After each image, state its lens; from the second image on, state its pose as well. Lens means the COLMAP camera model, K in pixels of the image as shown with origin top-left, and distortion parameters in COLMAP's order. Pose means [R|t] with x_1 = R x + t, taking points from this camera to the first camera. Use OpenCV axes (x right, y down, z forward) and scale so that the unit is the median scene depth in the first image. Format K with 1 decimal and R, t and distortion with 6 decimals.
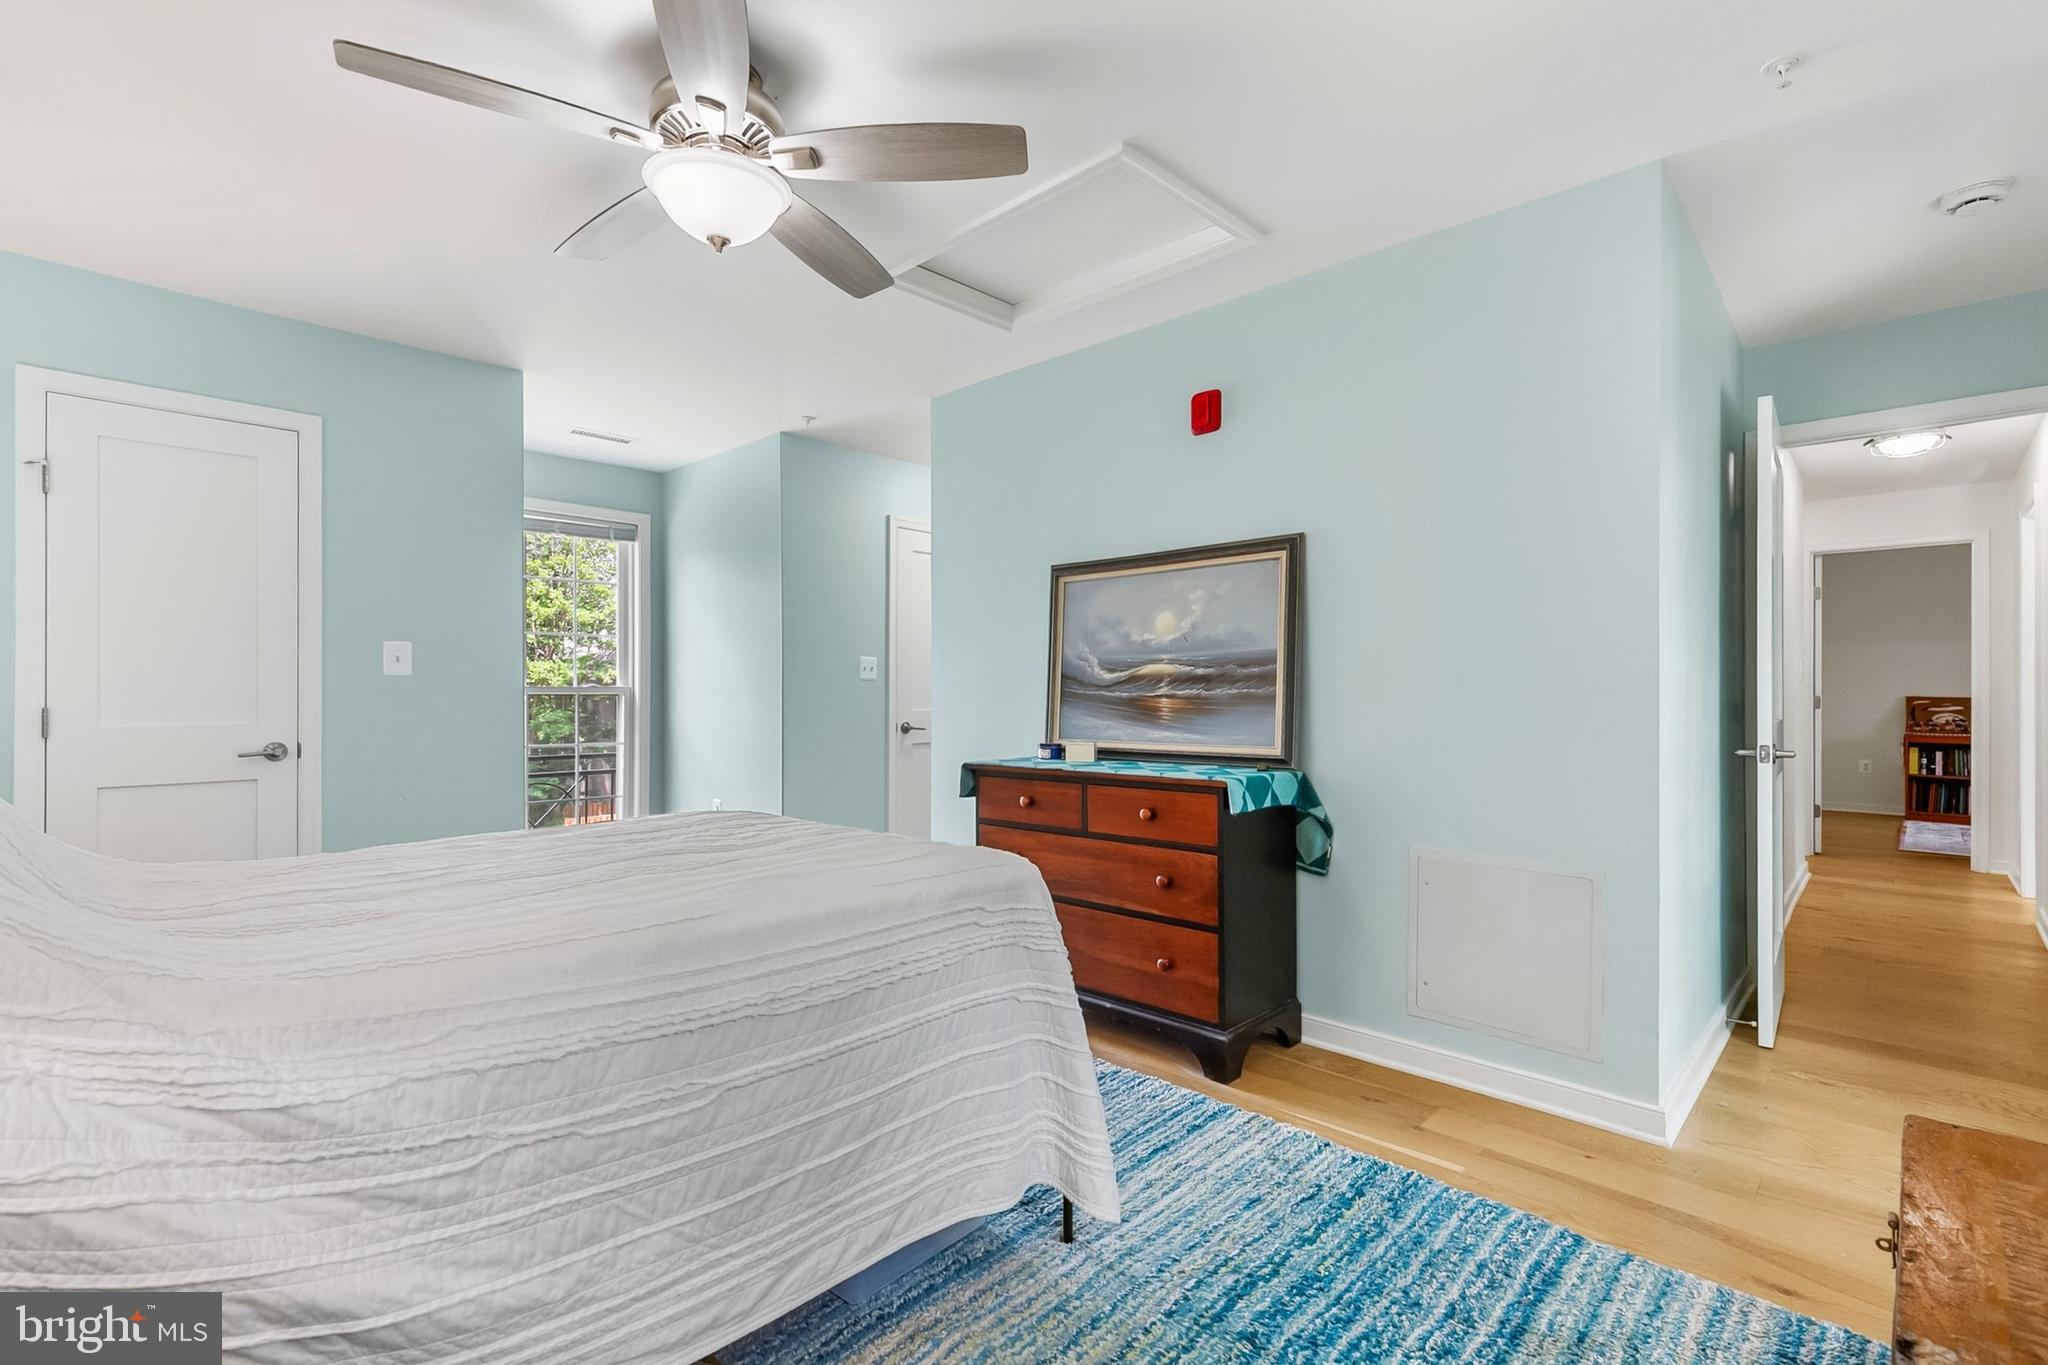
lens RADIAL K [[935.3, 0, 1018.7], [0, 935.3, 687.1], [0, 0, 1]] dist [0.011140, -0.002168]
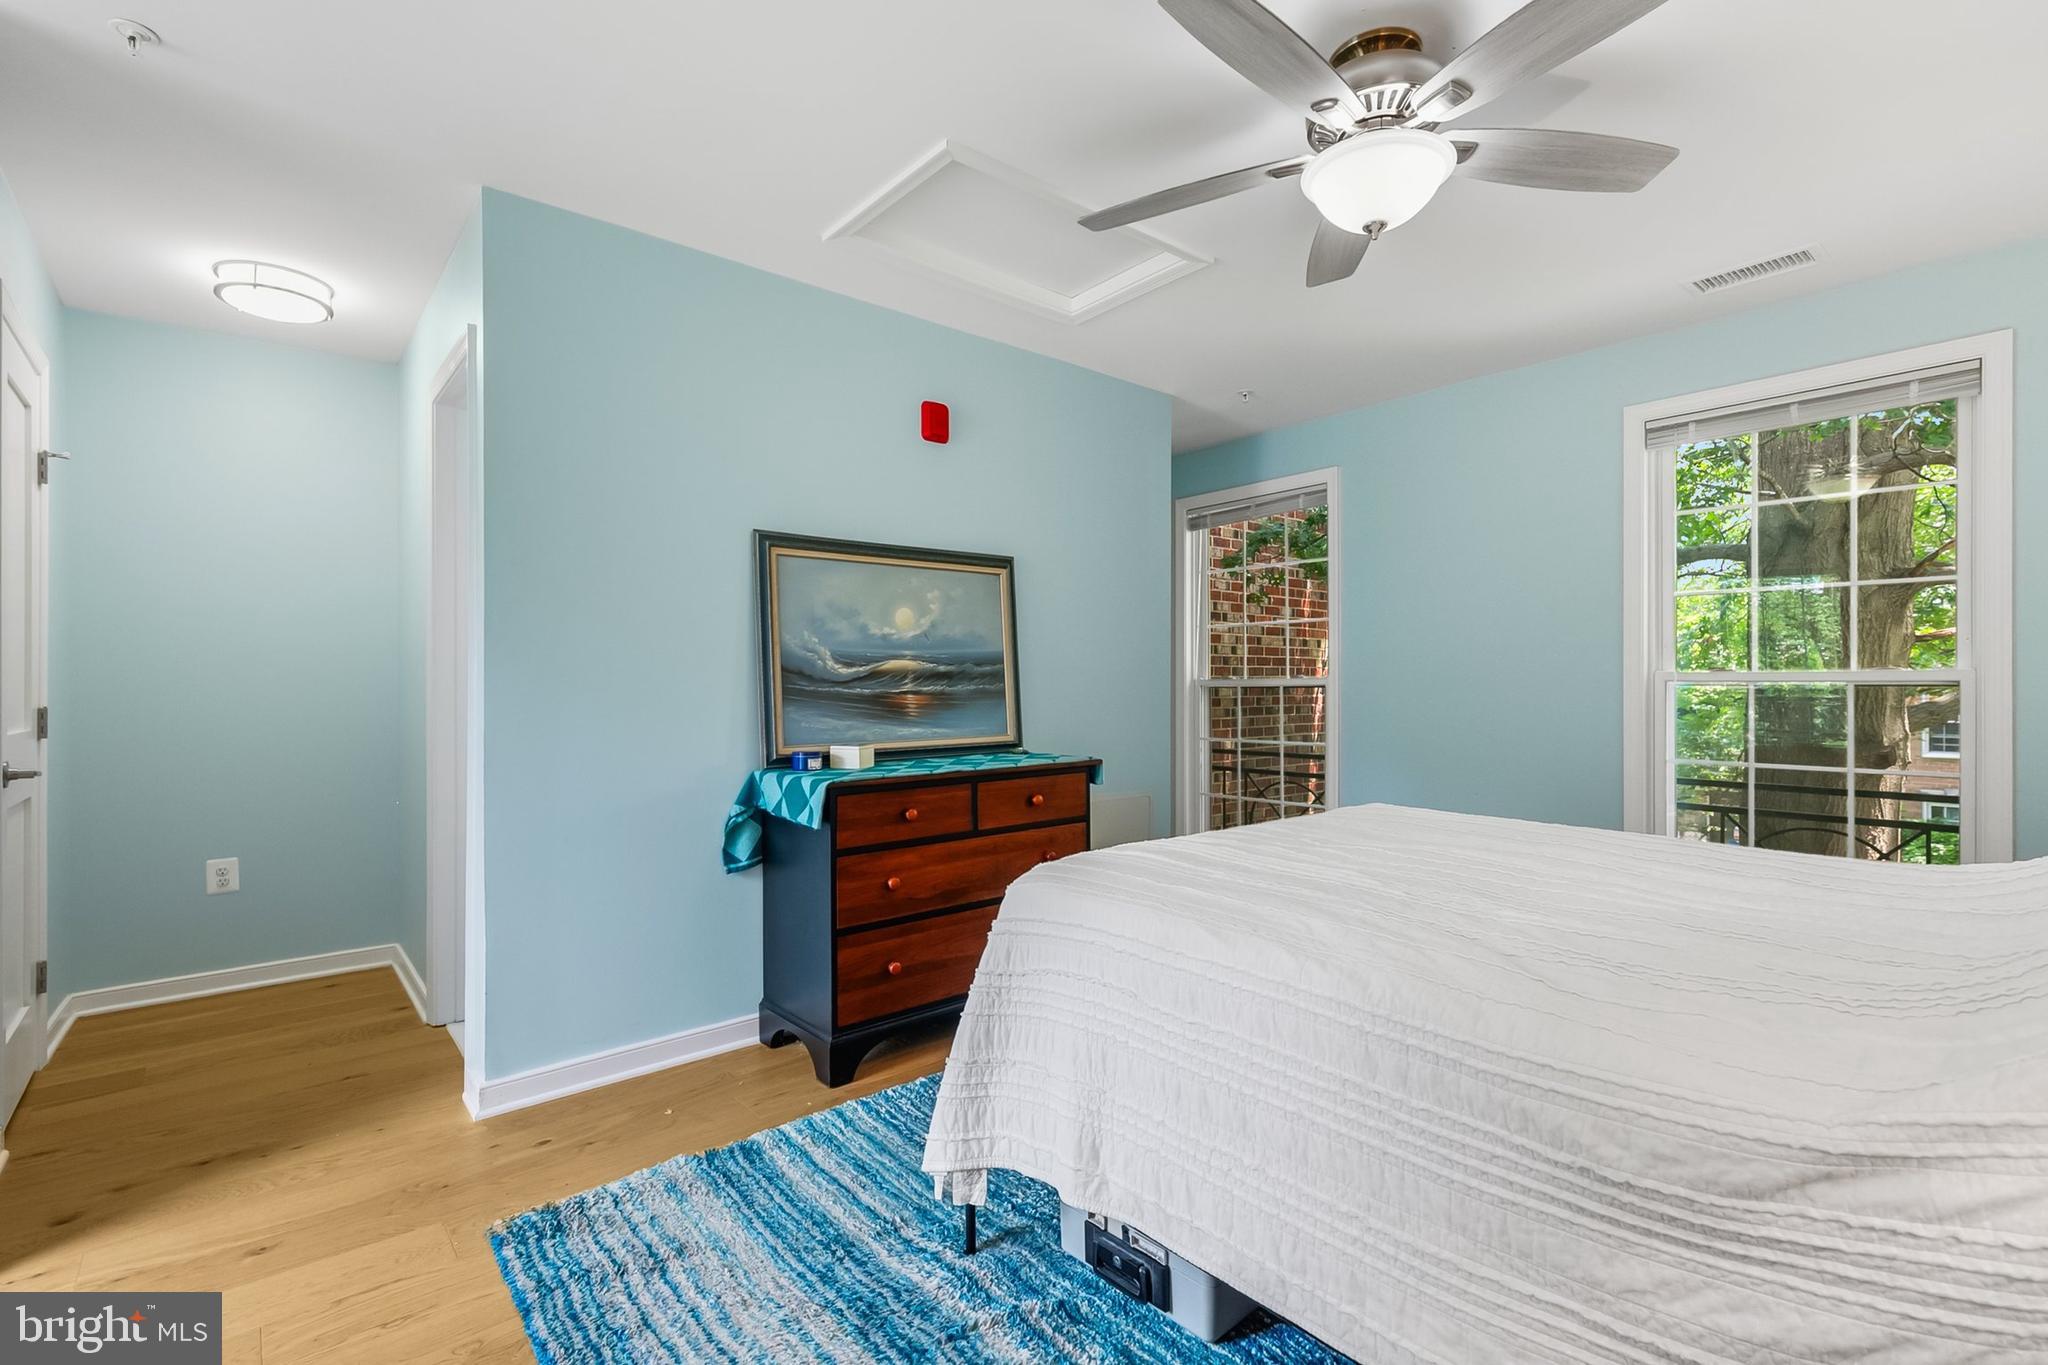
lens RADIAL K [[935.3, 0, 1024.5], [0, 935.3, 684.9], [0, 0, 1]] dist [0.011140, -0.002168]
pose [[0.102240, 0.001333, 0.994759, -0.825228], [-0.000177, 0.999999, -0.001322, 0.002865], [-0.994760, -0.000041, 0.102240, 0.784794]]
